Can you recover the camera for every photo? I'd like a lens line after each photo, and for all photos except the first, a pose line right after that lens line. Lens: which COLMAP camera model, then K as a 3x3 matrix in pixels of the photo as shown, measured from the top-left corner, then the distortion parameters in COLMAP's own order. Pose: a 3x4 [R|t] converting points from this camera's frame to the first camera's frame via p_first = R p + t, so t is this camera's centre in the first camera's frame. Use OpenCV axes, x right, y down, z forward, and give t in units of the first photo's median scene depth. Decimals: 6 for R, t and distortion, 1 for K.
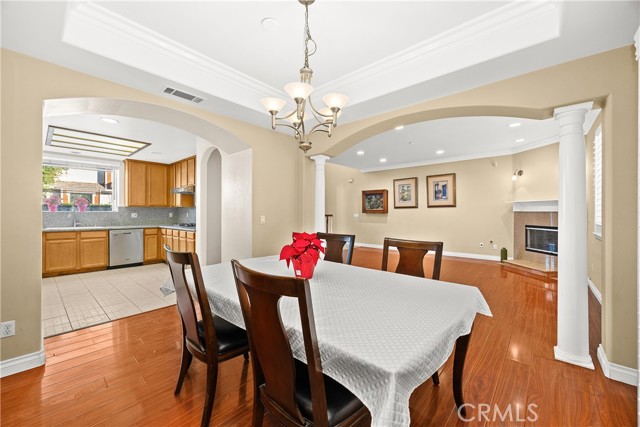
lens RADIAL K [[245.1, 0, 324.6], [0, 245.1, 212.4], [0, 0, 1]] dist [-0.000464, -0.000093]
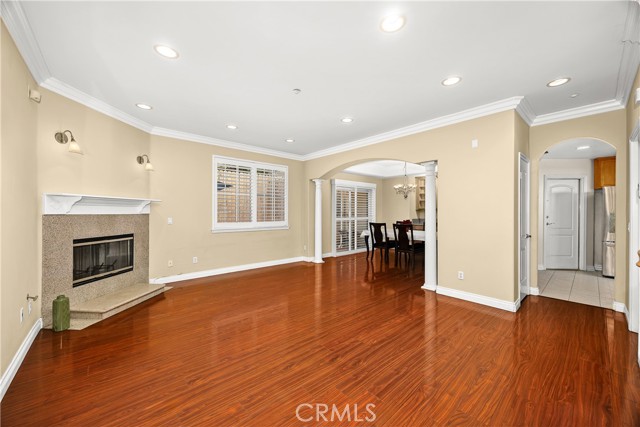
lens RADIAL K [[245.1, 0, 324.6], [0, 245.1, 212.4], [0, 0, 1]] dist [-0.000464, -0.000093]
pose [[-0.992141, -0.001452, 0.125114, 0.187065], [-0.000584, 0.999975, 0.006976, -0.010266], [-0.125121, 0.006848, -0.992118, 1.262733]]
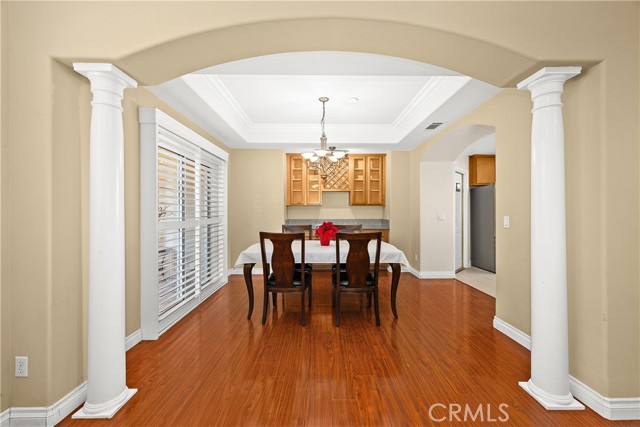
lens RADIAL K [[250.1, 0, 320.0], [0, 250.1, 213.5], [0, 0, 1]] dist [0.001510, 0.000219]
pose [[-0.758428, 0.004907, -0.651739, 0.334901], [-0.001420, 0.999957, 0.009181, 0.002811], [0.651755, 0.007888, -0.758388, 0.631555]]
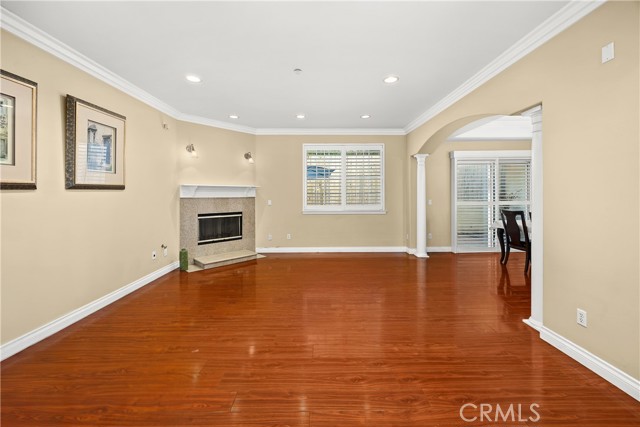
lens RADIAL K [[258.6, 0, 320.8], [0, 258.6, 197.2], [0, 0, 1]] dist [0.000486, 0.000017]
pose [[-0.659886, -0.005138, 0.751348, -0.081980], [0.009581, 0.999838, 0.015252, -0.012427], [-0.751304, 0.017264, -0.659730, 1.093740]]
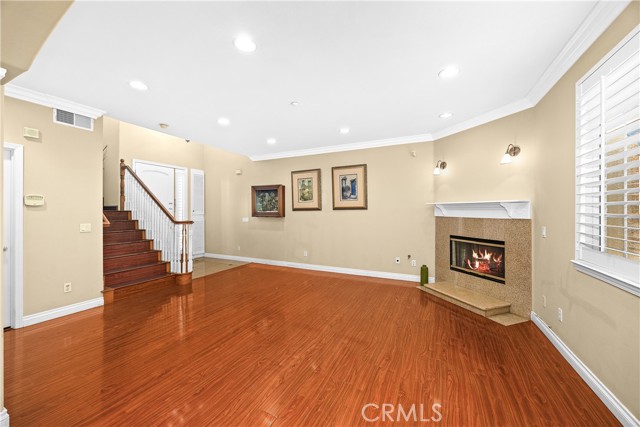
lens RADIAL K [[244.4, 0, 319.0], [0, 244.4, 210.3], [0, 0, 1]] dist [-0.000014, 0.000033]
pose [[0.969537, 0.003114, 0.244924, 0.222563], [-0.001388, 0.999973, -0.007220, -0.015079], [-0.244940, 0.006661, 0.969515, 0.331642]]
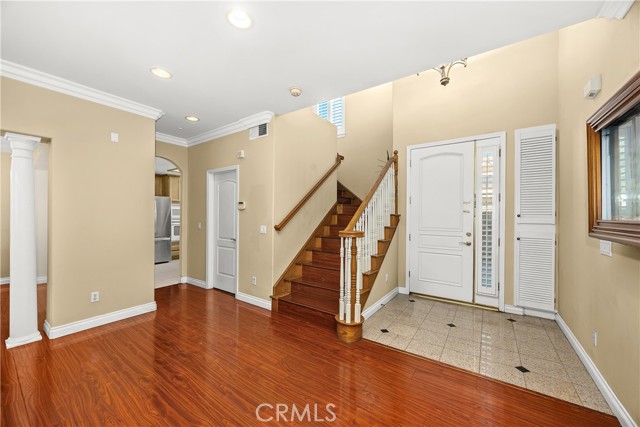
lens RADIAL K [[244.4, 0, 315.4], [0, 244.4, 216.1], [0, 0, 1]] dist [0.001093, 0.000155]
pose [[0.091440, 0.004835, -0.995799, 0.425991], [-0.011187, 0.999930, 0.003827, -0.015204], [0.995748, 0.010790, 0.091488, 1.020480]]
